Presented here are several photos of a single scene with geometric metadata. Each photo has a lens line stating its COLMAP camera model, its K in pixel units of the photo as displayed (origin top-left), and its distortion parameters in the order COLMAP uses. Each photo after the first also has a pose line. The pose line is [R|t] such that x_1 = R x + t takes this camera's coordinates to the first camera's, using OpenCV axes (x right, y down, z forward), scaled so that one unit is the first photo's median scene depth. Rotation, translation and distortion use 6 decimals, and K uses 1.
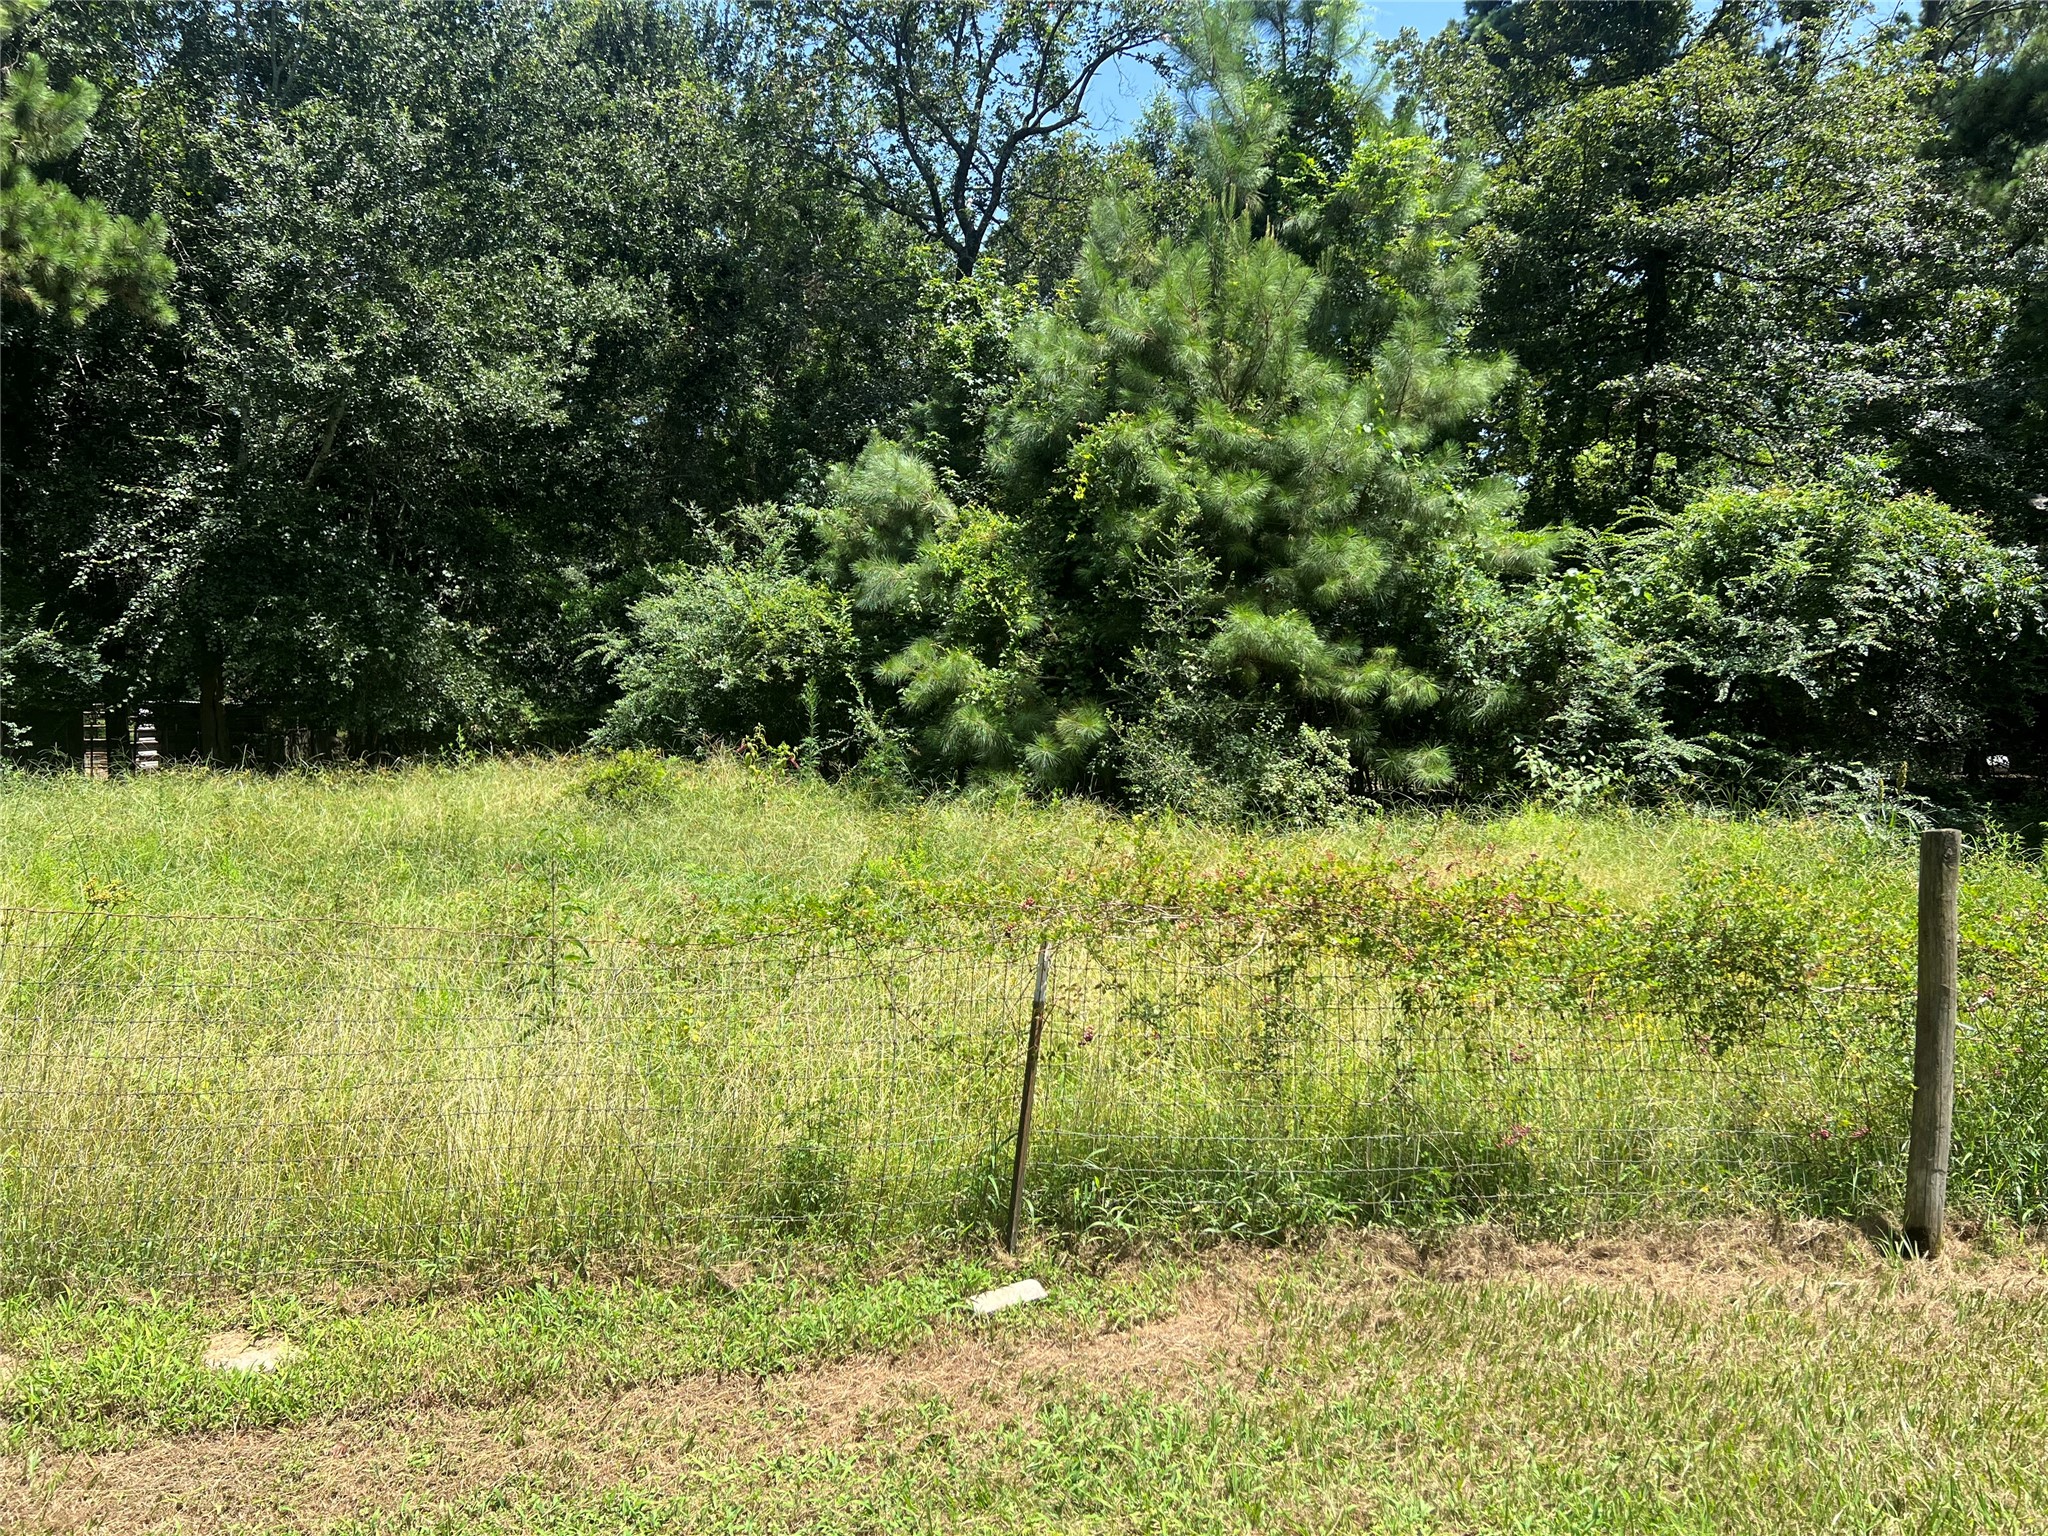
lens RADIAL K [[1551.7, 0, 1044.4], [0, 1551.7, 788.5], [0, 0, 1]] dist [0.079368, -0.071432]
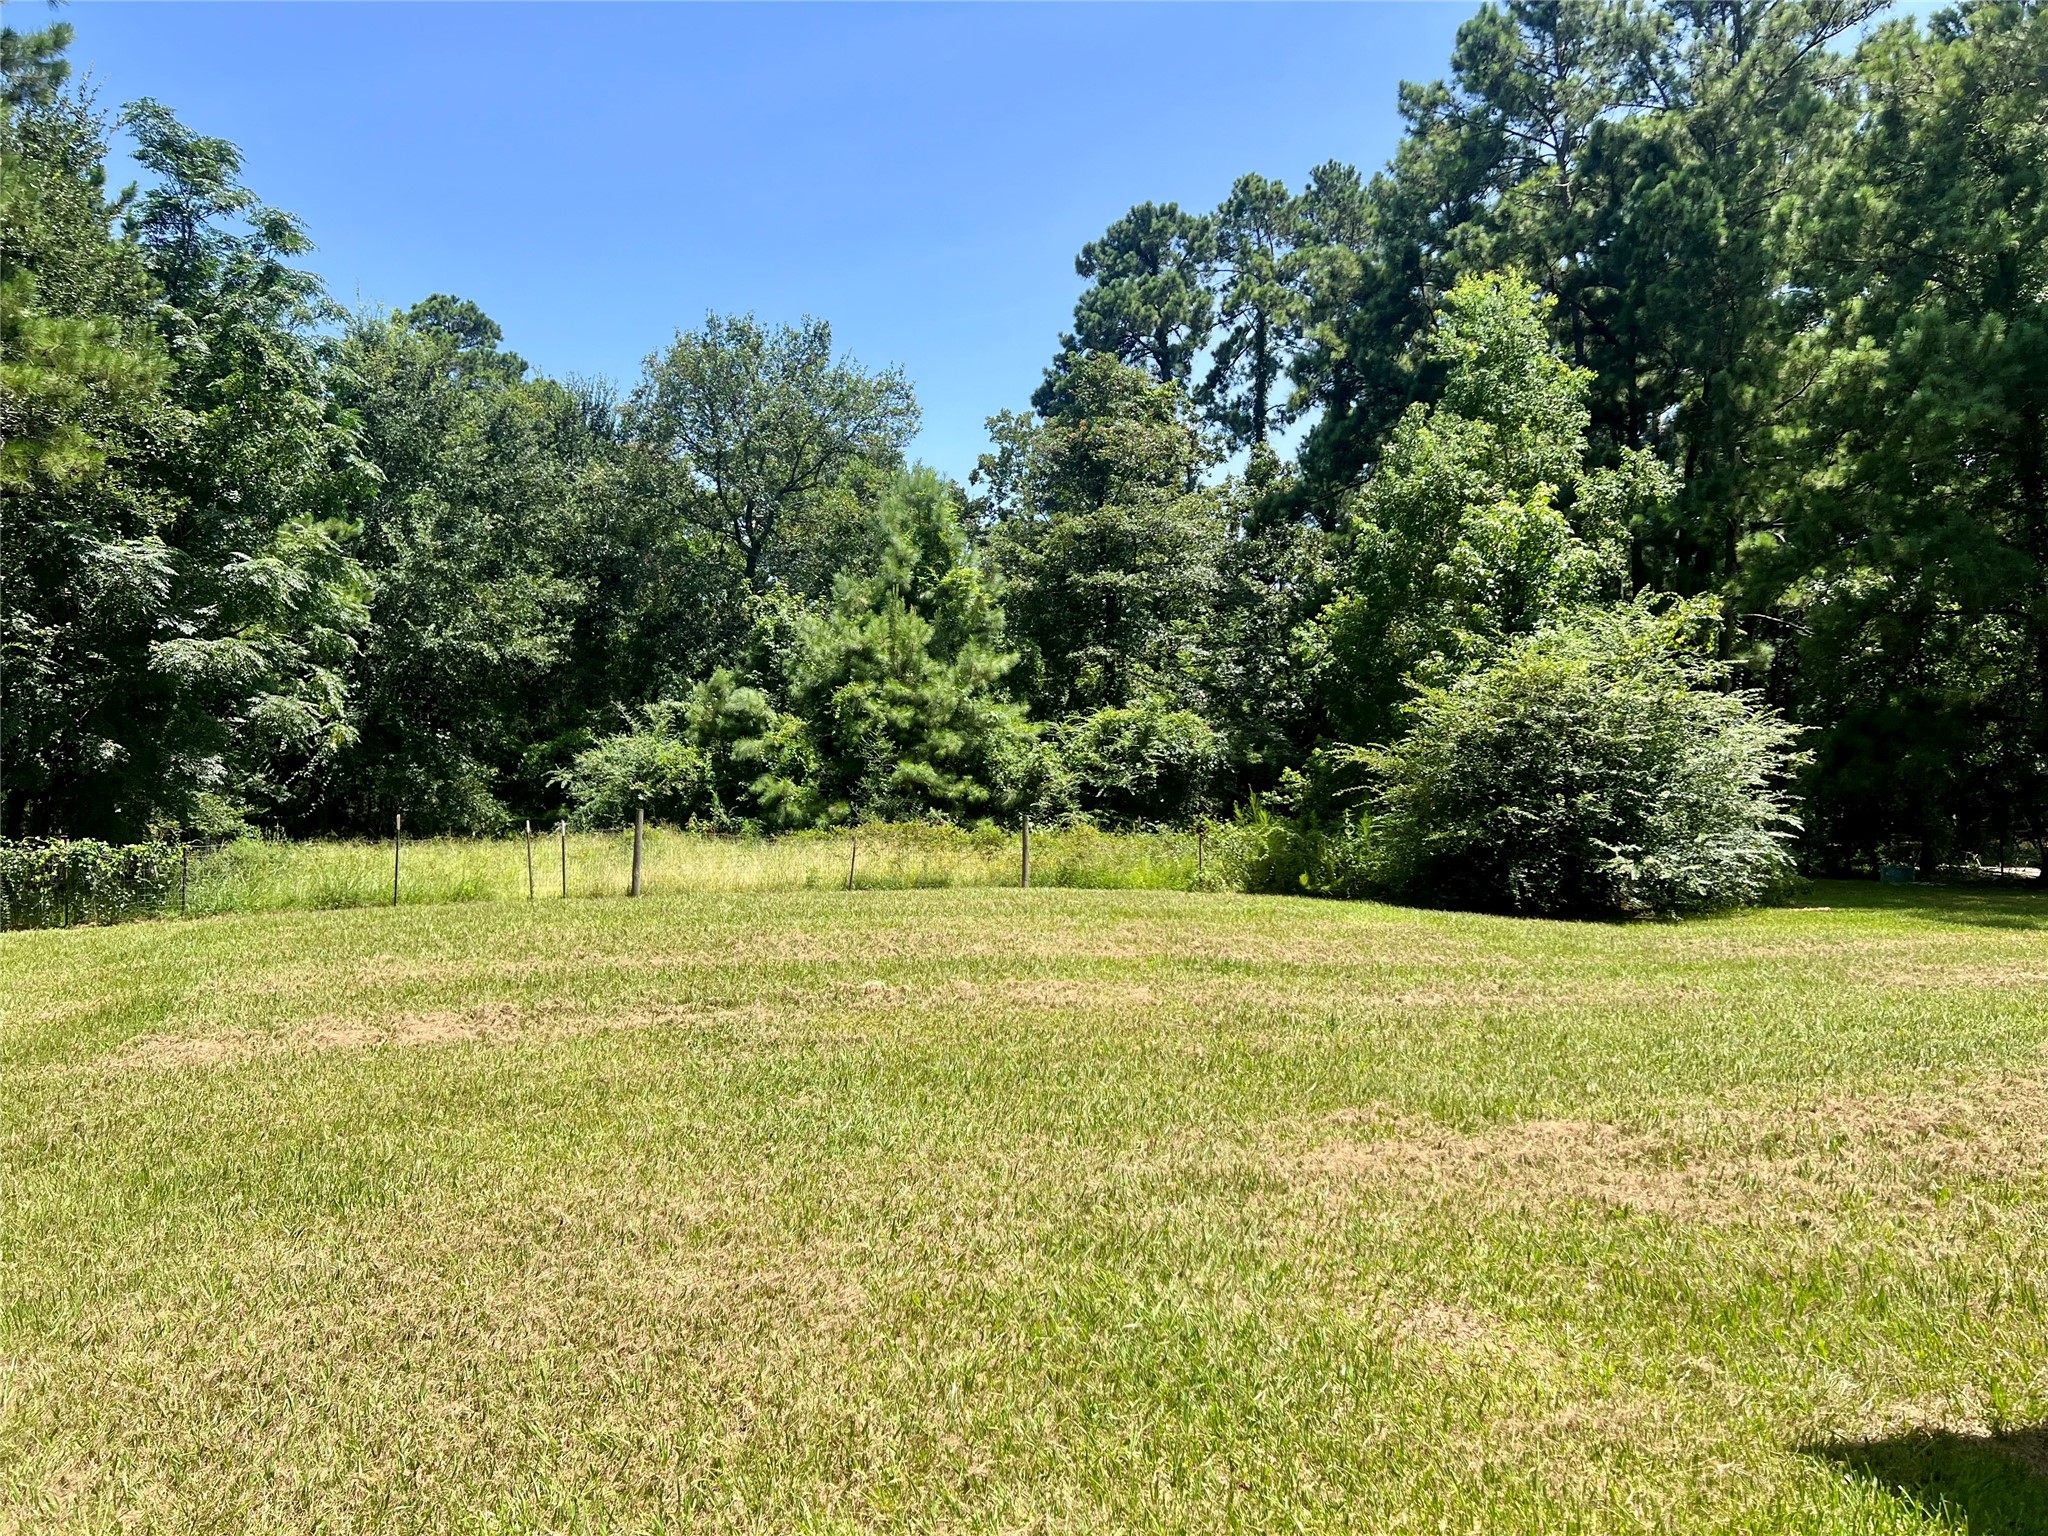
lens RADIAL K [[1551.7, 0, 1044.4], [0, 1551.7, 788.5], [0, 0, 1]] dist [0.079368, -0.071432]
pose [[0.981406, -0.012544, 0.191533, -0.117956], [0.026936, 0.996988, -0.072725, 0.104089], [-0.190044, 0.076532, 0.978788, -1.338569]]
